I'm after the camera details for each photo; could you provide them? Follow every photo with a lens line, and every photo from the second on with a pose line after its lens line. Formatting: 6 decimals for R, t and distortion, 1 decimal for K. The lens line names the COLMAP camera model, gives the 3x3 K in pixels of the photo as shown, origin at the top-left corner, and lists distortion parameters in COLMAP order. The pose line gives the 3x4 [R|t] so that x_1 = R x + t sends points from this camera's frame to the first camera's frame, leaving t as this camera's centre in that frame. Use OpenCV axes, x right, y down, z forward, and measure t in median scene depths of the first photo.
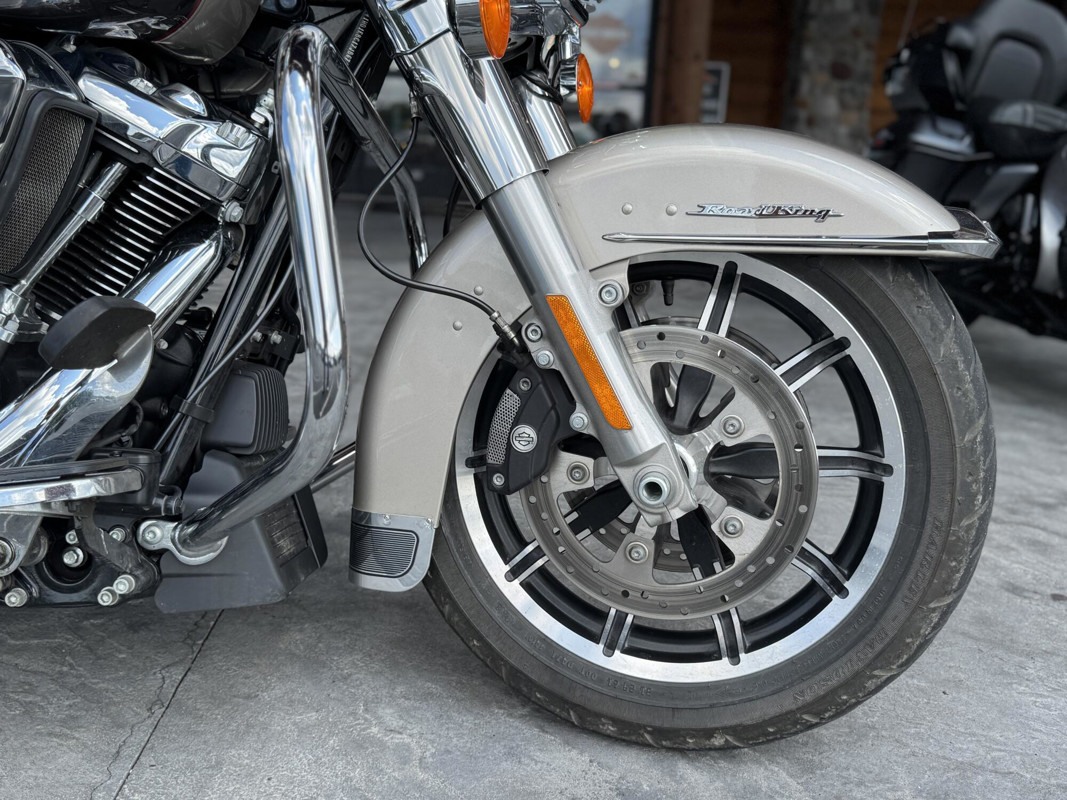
lens RADIAL K [[1019.3, 0, 529.8], [0, 1019.3, 399.7], [0, 0, 1]] dist [0.155339, -0.346223]
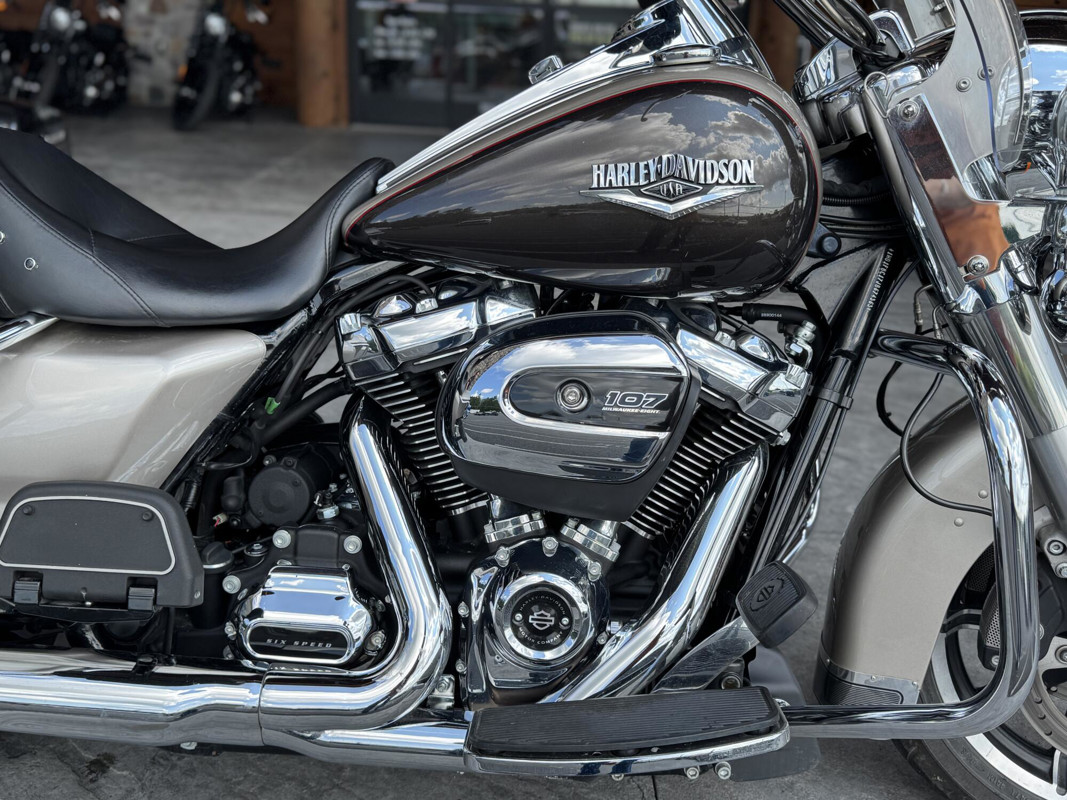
lens RADIAL K [[1018.3, 0, 538.1], [0, 1018.3, 406.7], [0, 0, 1]] dist [0.099579, -0.182678]
pose [[0.999786, 0.001126, -0.020673, -0.509089], [0.000997, 0.994742, 0.102404, -0.315351], [0.020679, -0.102403, 0.994528, -0.121393]]
